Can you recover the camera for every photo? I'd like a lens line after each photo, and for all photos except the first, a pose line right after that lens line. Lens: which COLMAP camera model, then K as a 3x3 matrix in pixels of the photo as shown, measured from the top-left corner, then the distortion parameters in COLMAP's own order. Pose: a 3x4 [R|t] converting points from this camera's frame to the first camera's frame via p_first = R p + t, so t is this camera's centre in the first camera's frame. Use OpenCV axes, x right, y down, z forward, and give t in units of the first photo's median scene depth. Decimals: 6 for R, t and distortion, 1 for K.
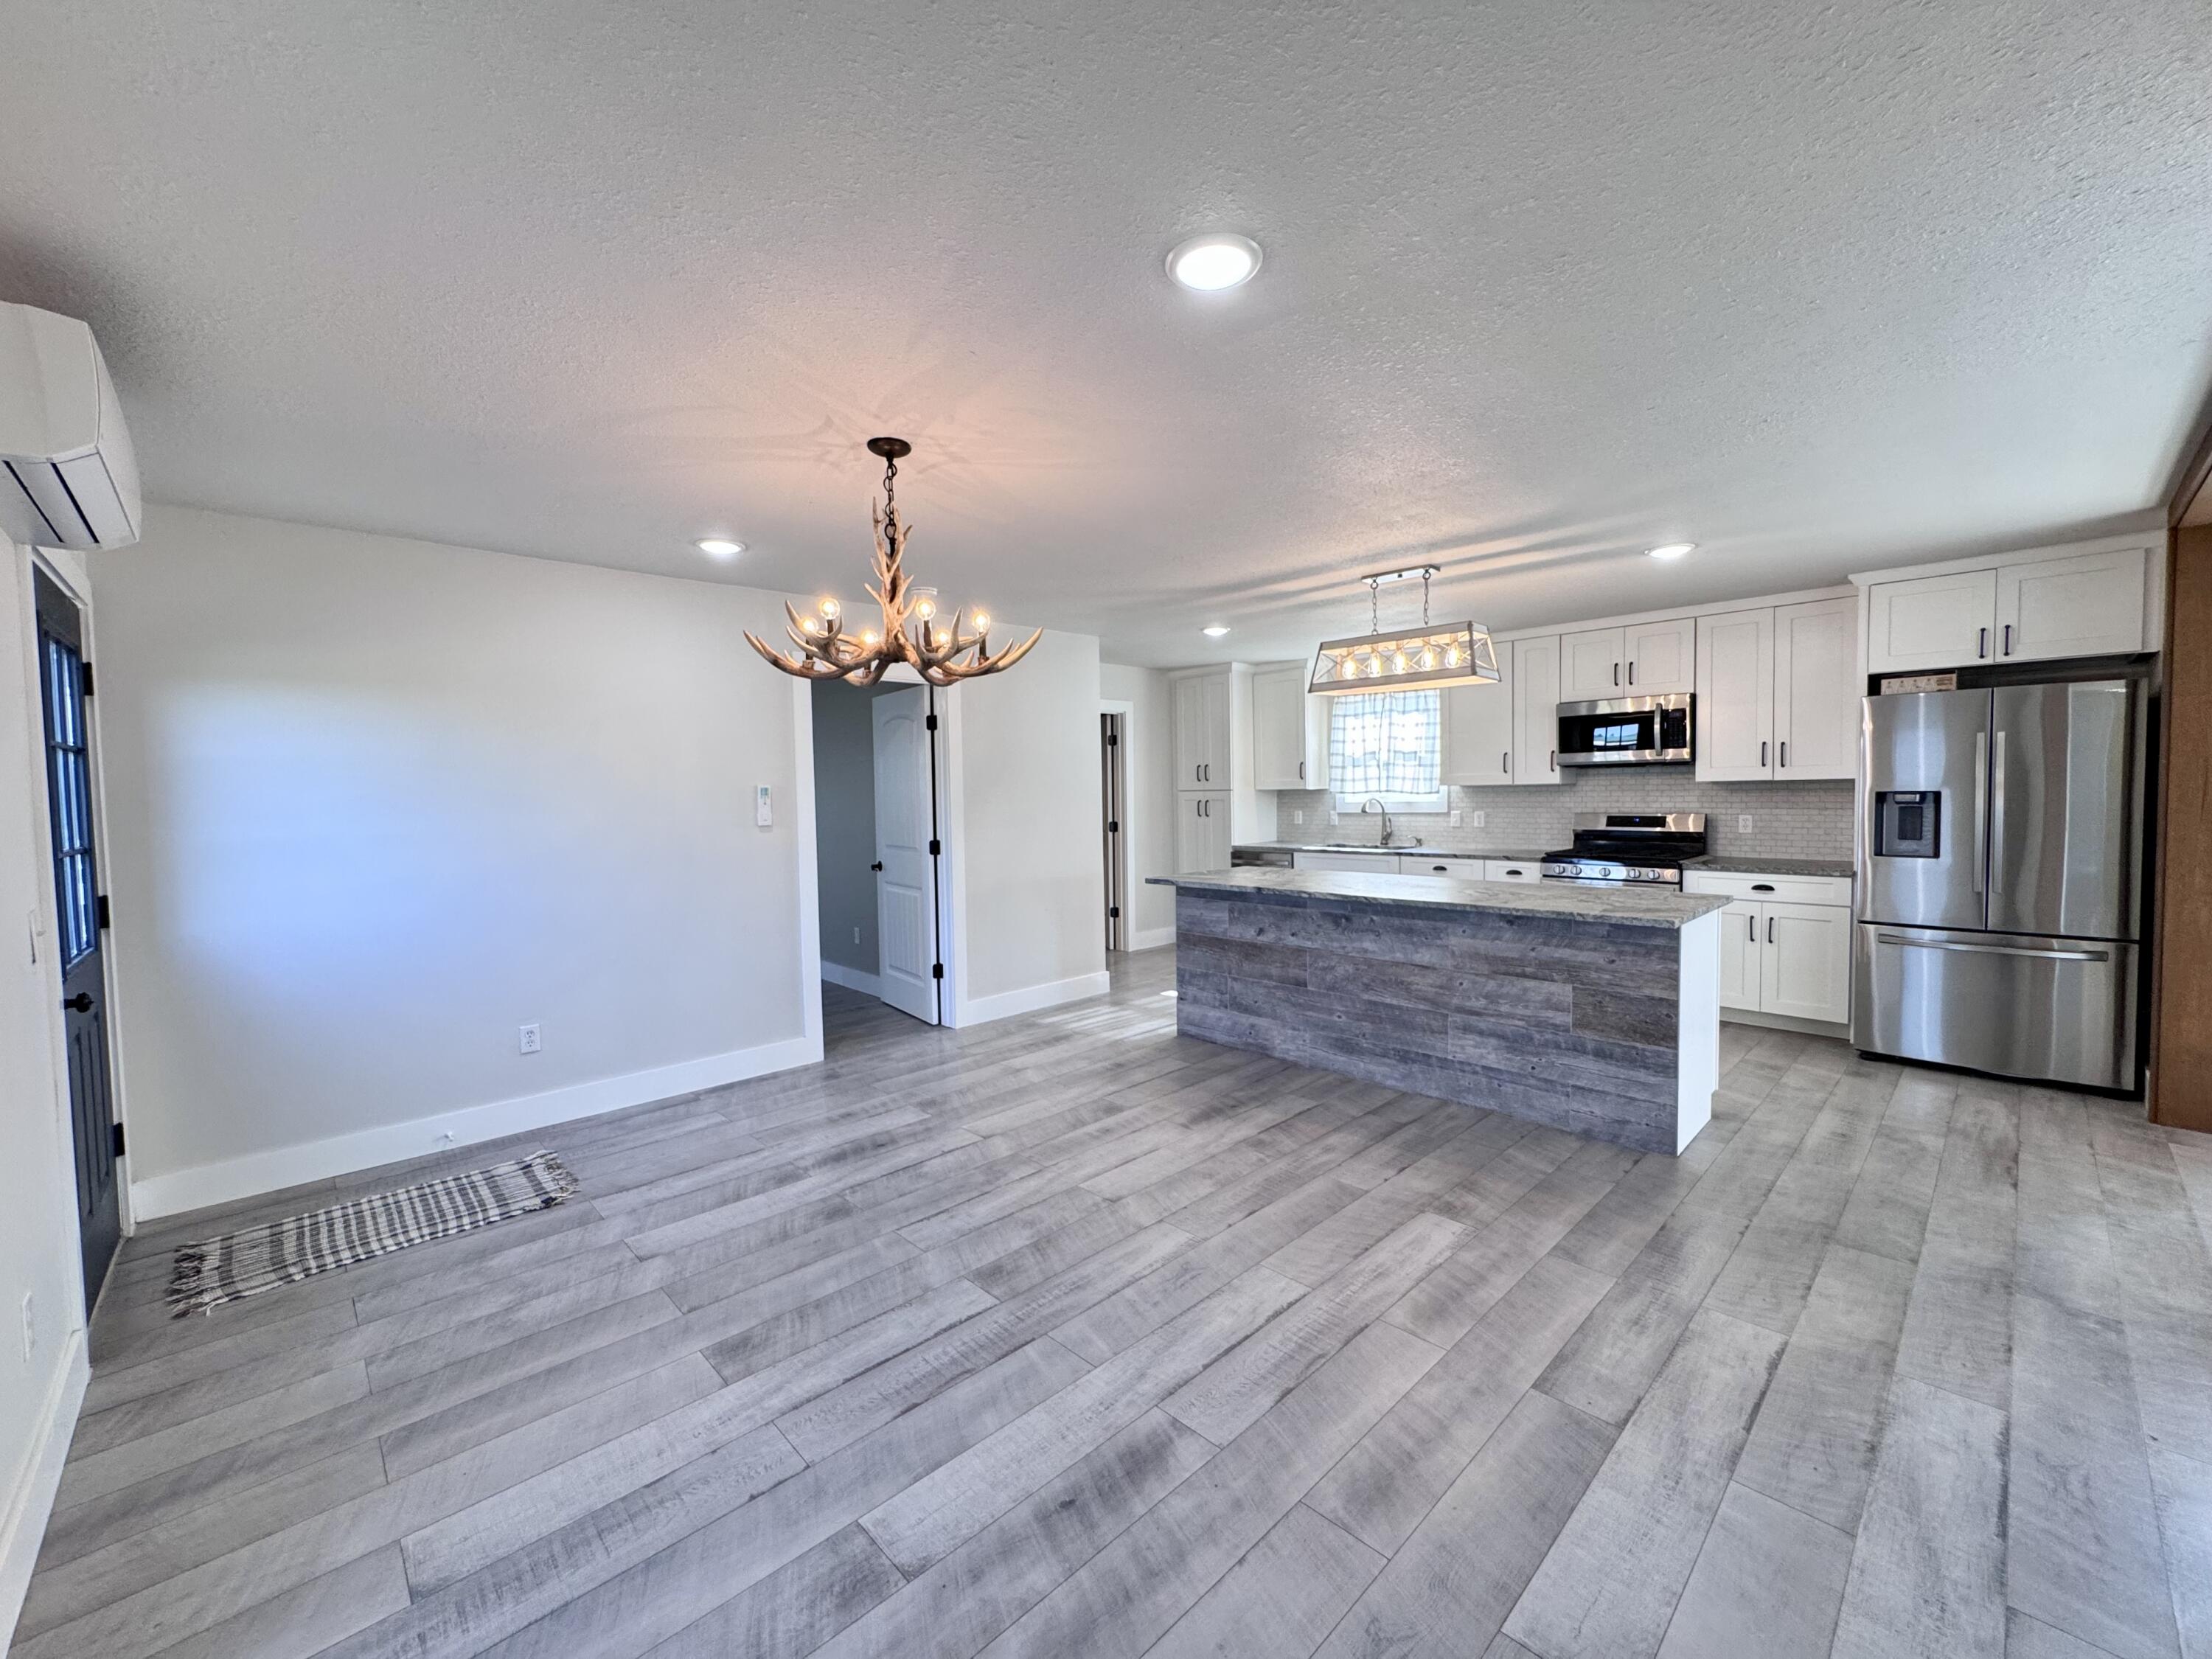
lens RADIAL K [[883.4, 0, 1097.4], [0, 883.4, 826.2], [0, 0, 1]] dist [-0.004664, 0.001029]
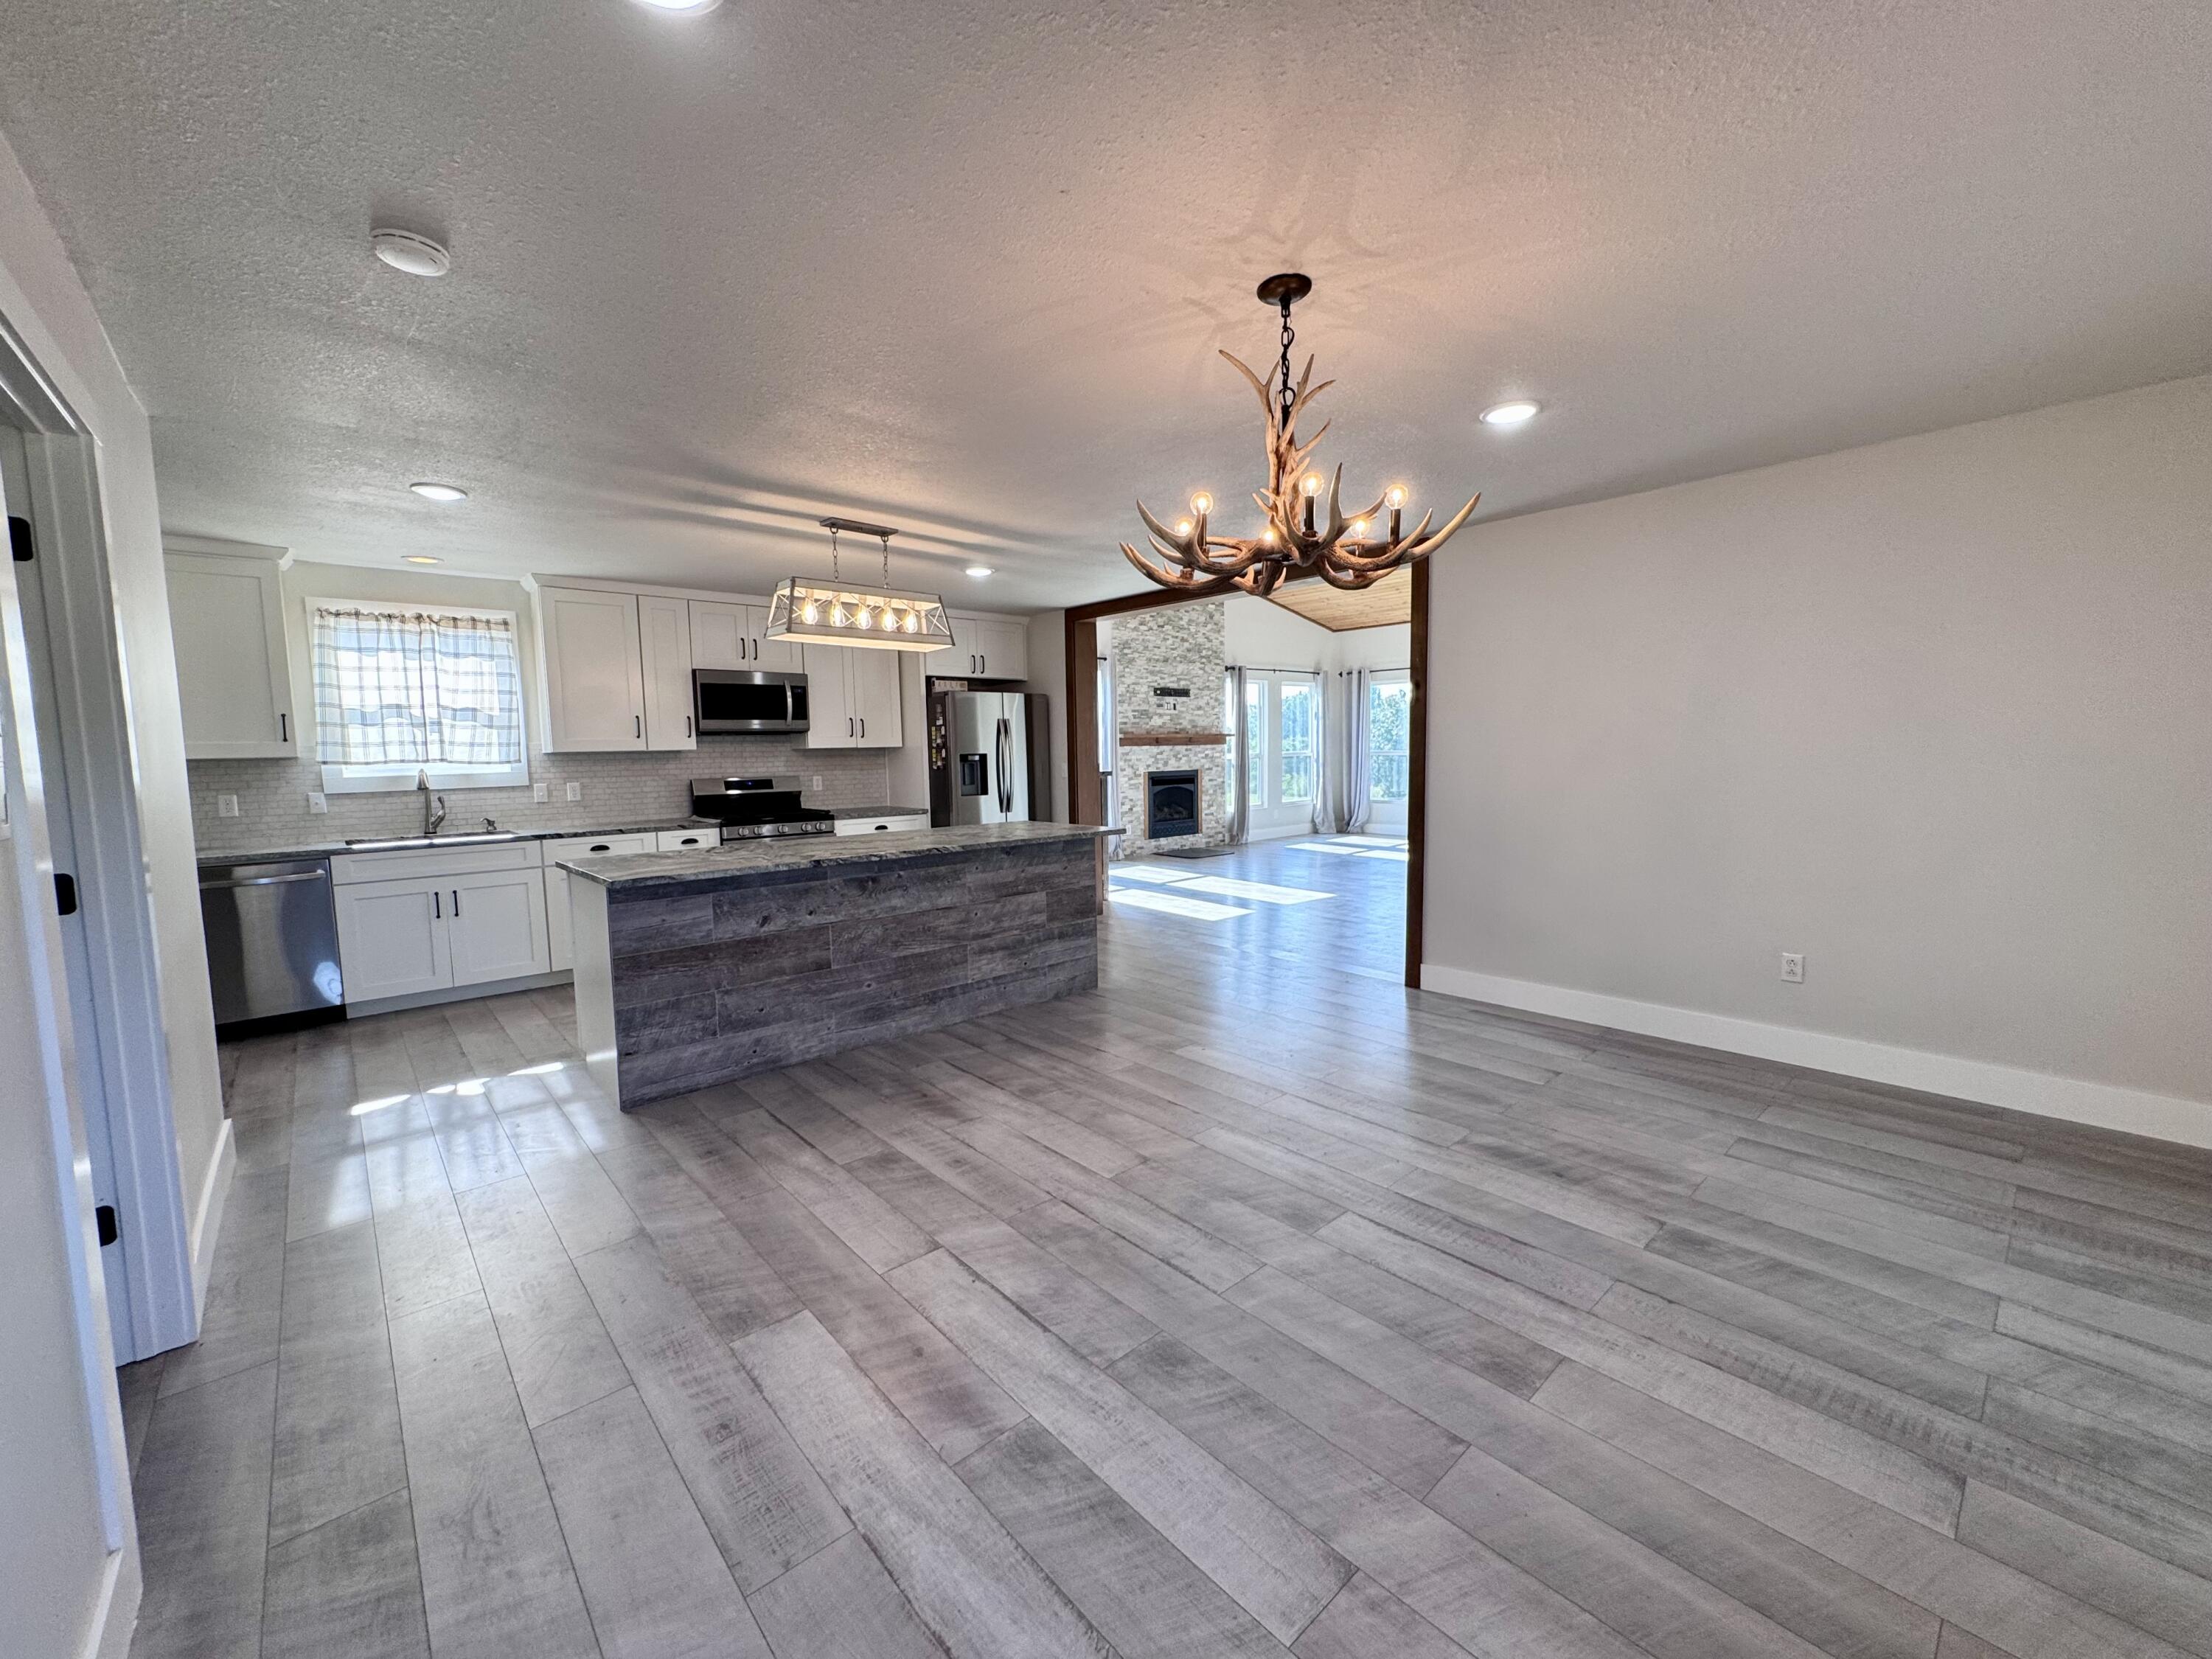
lens RADIAL K [[883.4, 0, 1104.9], [0, 883.4, 828.7], [0, 0, 1]] dist [-0.004664, 0.001029]
pose [[0.032479, -0.072671, 0.996827, -0.725600], [0.058251, 0.995795, 0.070698, -0.004603], [-0.997773, 0.055770, 0.036576, 0.783001]]
